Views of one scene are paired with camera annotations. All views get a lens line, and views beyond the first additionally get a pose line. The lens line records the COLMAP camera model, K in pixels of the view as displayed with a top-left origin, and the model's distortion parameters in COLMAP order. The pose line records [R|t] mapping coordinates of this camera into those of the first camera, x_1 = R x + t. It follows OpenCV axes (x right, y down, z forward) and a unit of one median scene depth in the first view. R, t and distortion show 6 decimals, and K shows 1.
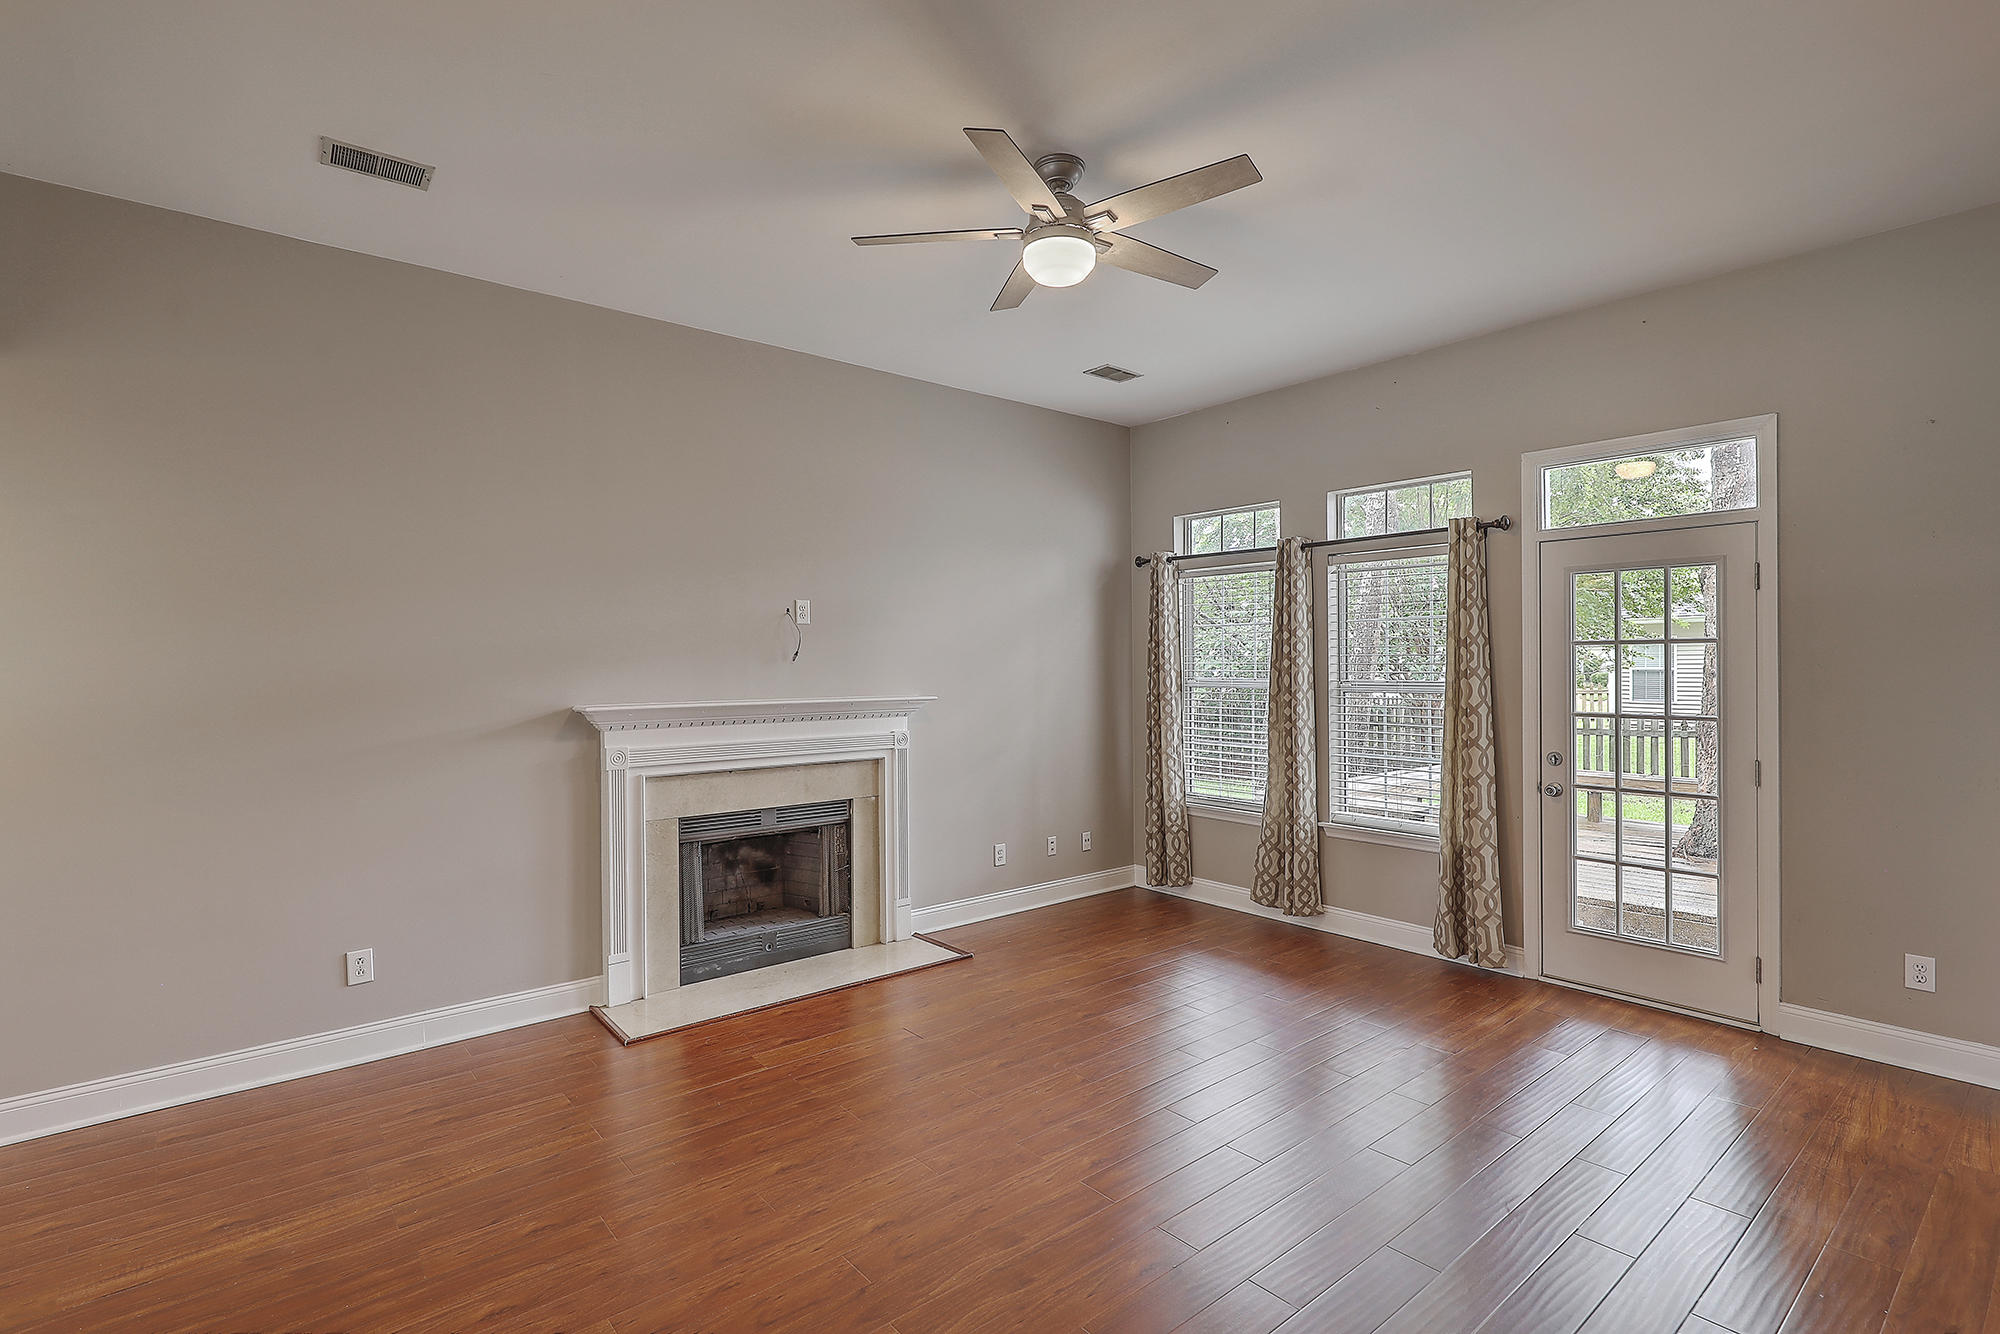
lens RADIAL K [[945.0, 0, 1011.4], [0, 945.0, 658.7], [0, 0, 1]] dist [0.002508, 0.000338]
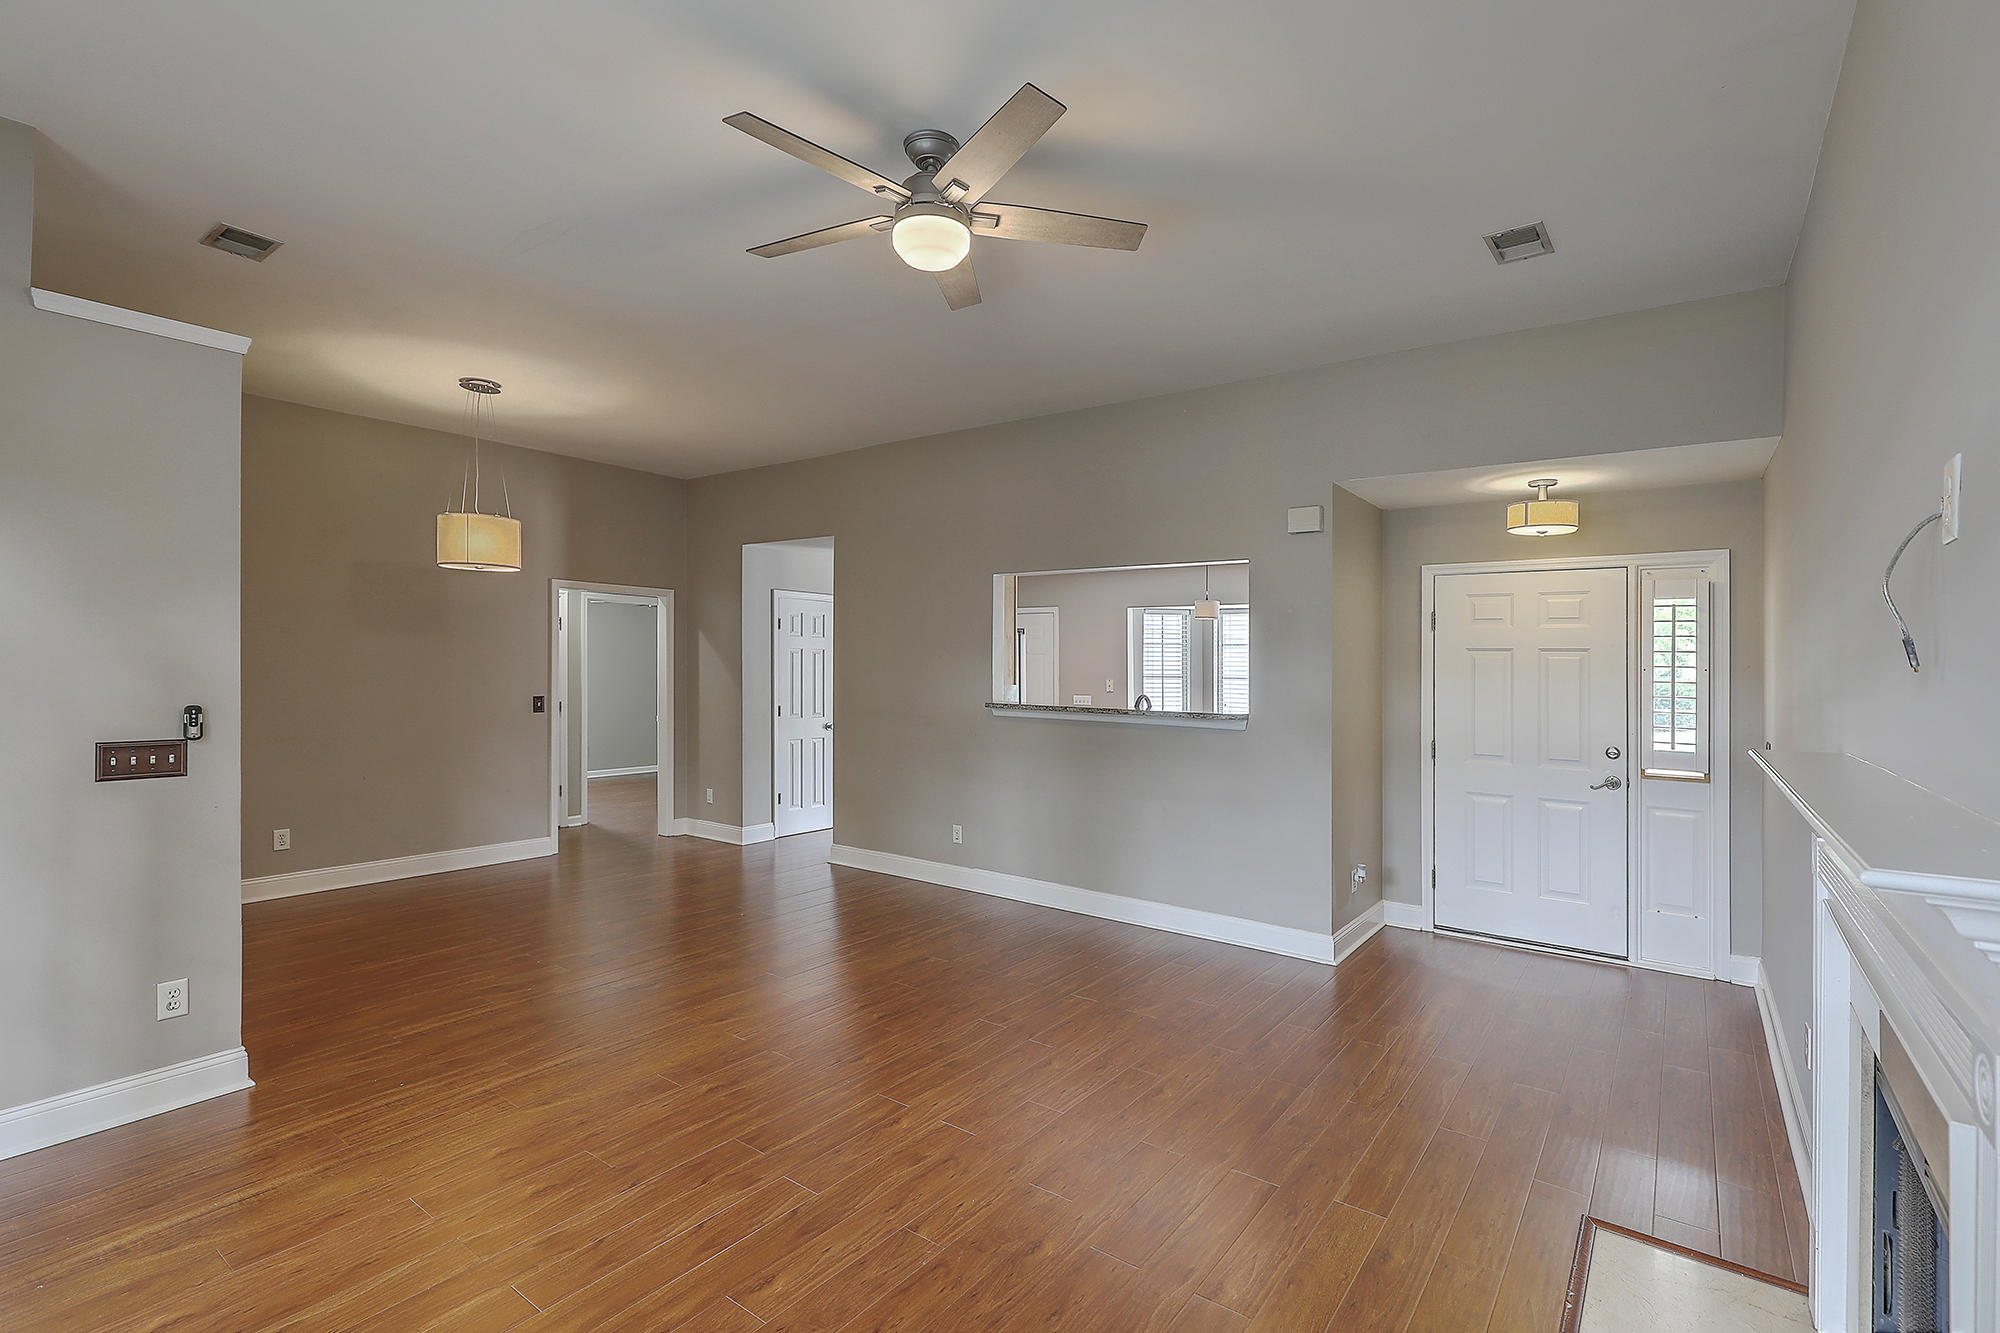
lens RADIAL K [[899.2, 0, 995.6], [0, 899.2, 670.6], [0, 0, 1]] dist [-0.011706, 0.000146]
pose [[-0.974346, -0.008042, -0.224911, 0.135082], [-0.007095, 0.999962, -0.005019, 0.010068], [0.224943, -0.003294, -0.974366, 1.285427]]
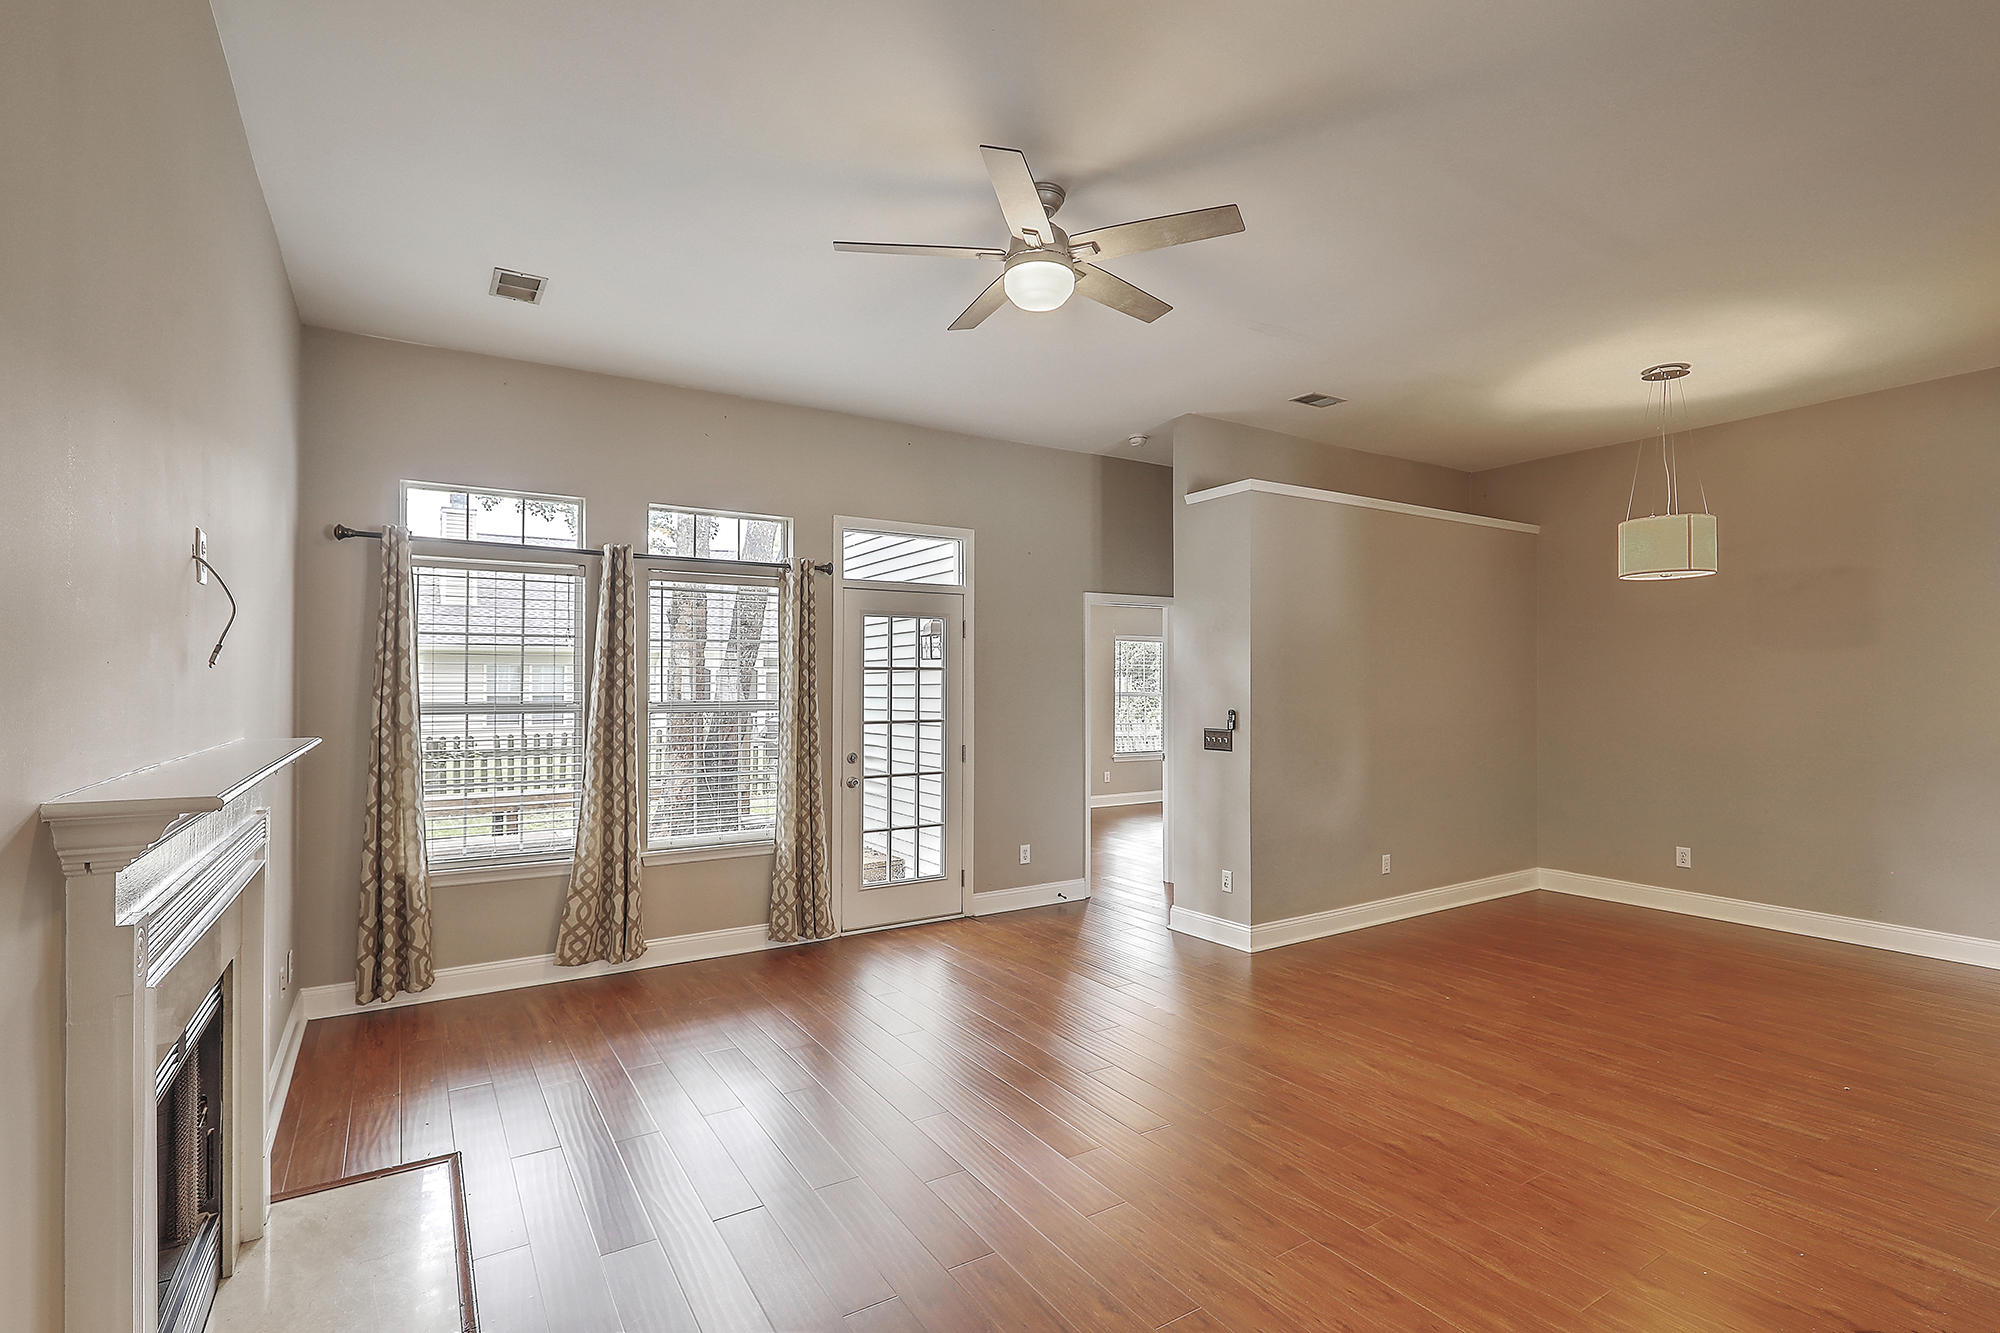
lens RADIAL K [[945.0, 0, 1011.4], [0, 945.0, 658.2], [0, 0, 1]] dist [0.002508, 0.000338]
pose [[0.132515, 0.033020, 0.990631, -0.665287], [-0.004087, 0.999455, -0.032767, 0.011586], [-0.991173, 0.000294, 0.132577, 0.611820]]
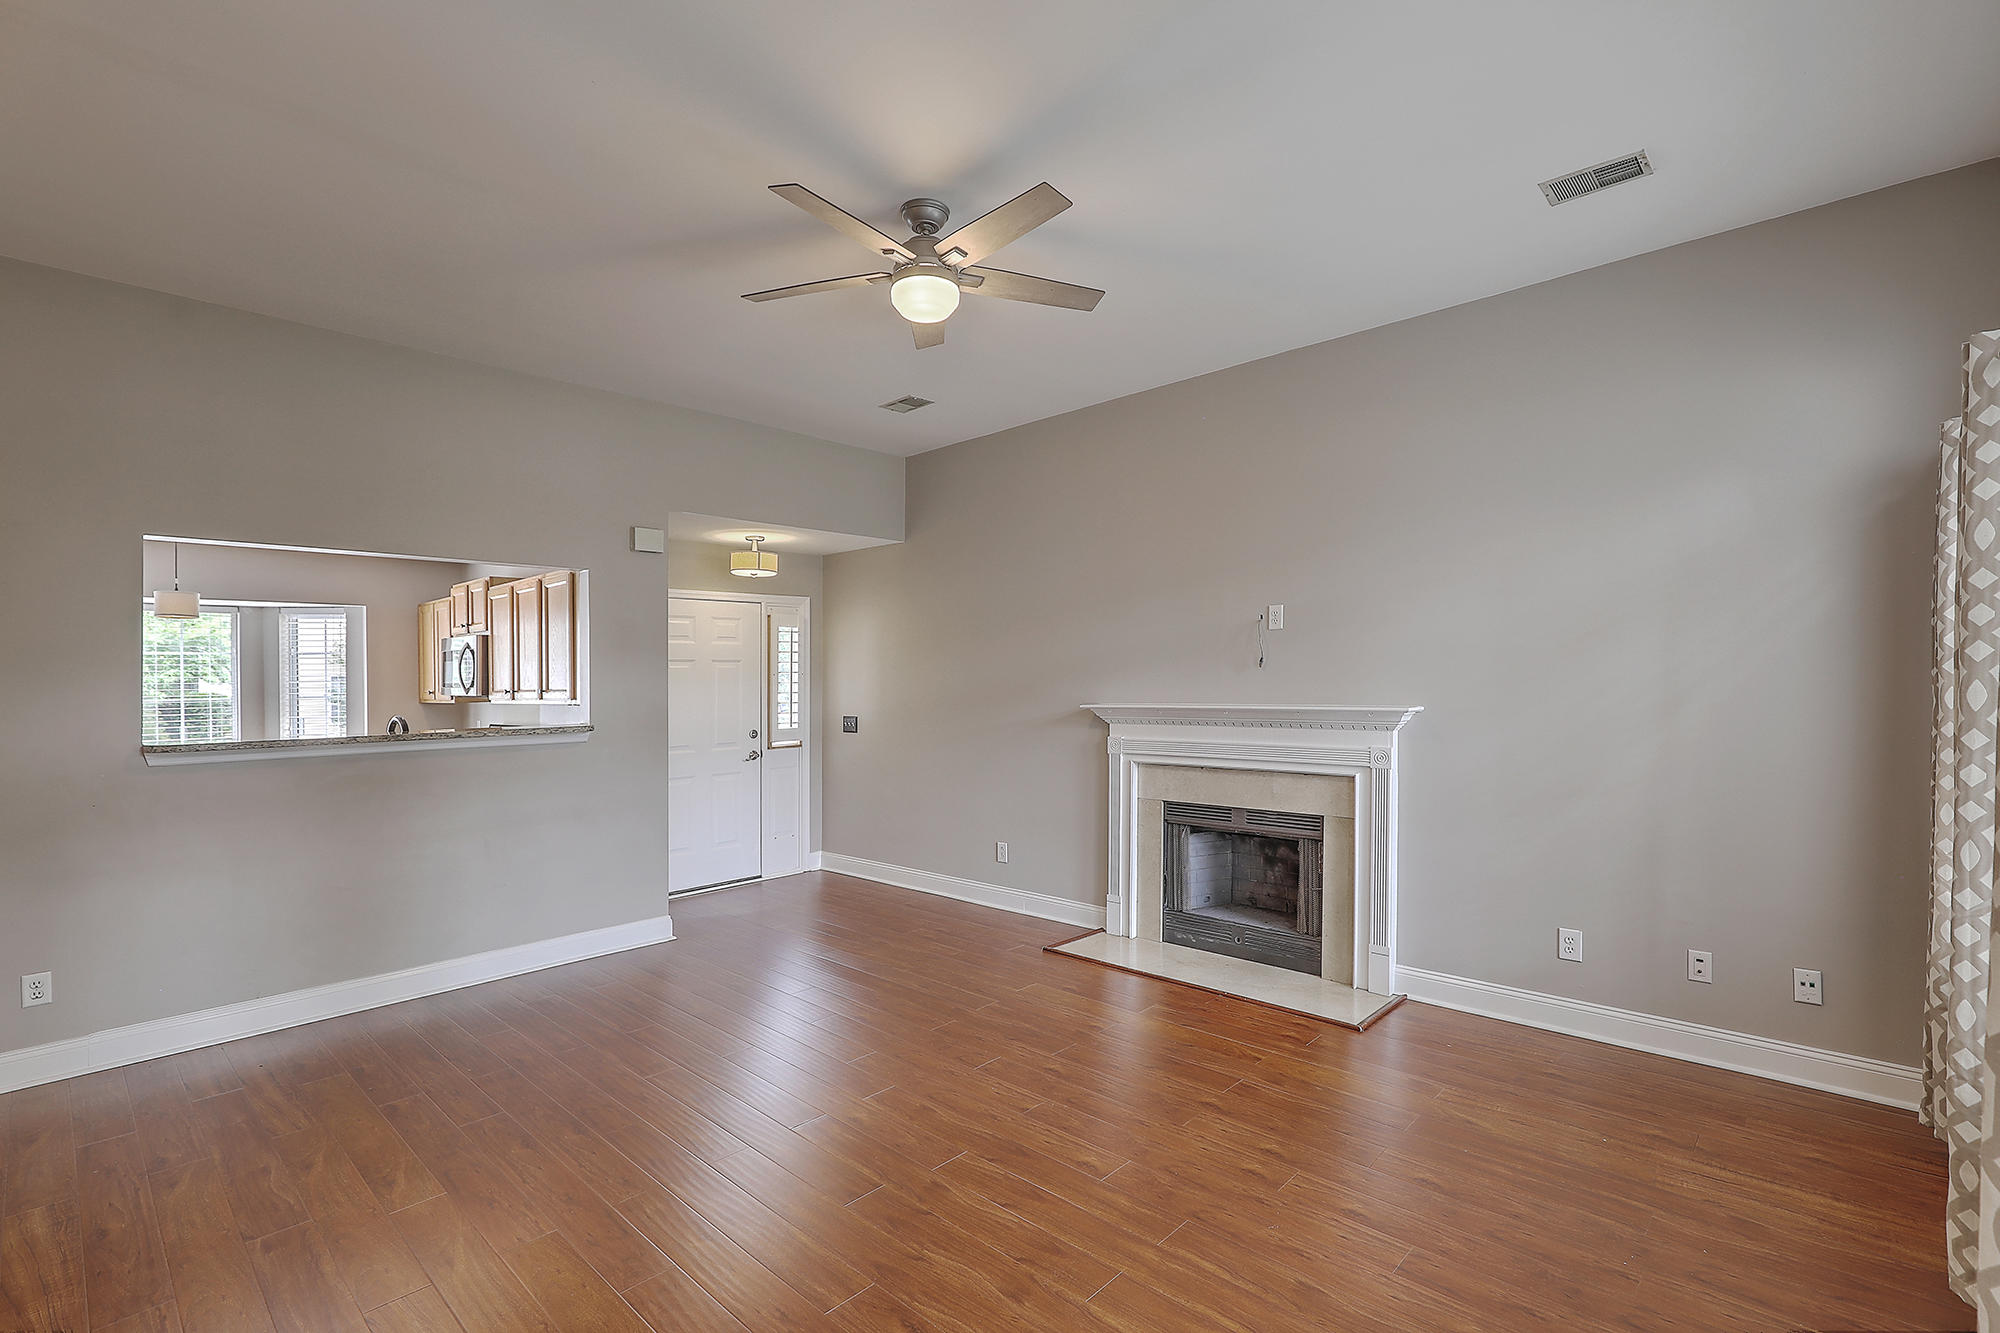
lens RADIAL K [[927.8, 0, 1000.0], [0, 927.8, 666.5], [0, 0, 1]] dist [-0.001094, 0.000122]
pose [[0.108275, -0.004887, -0.994109, 0.777943], [0.022591, 0.999742, -0.002454, -0.002375], [0.993864, -0.022193, 0.108357, 0.661556]]
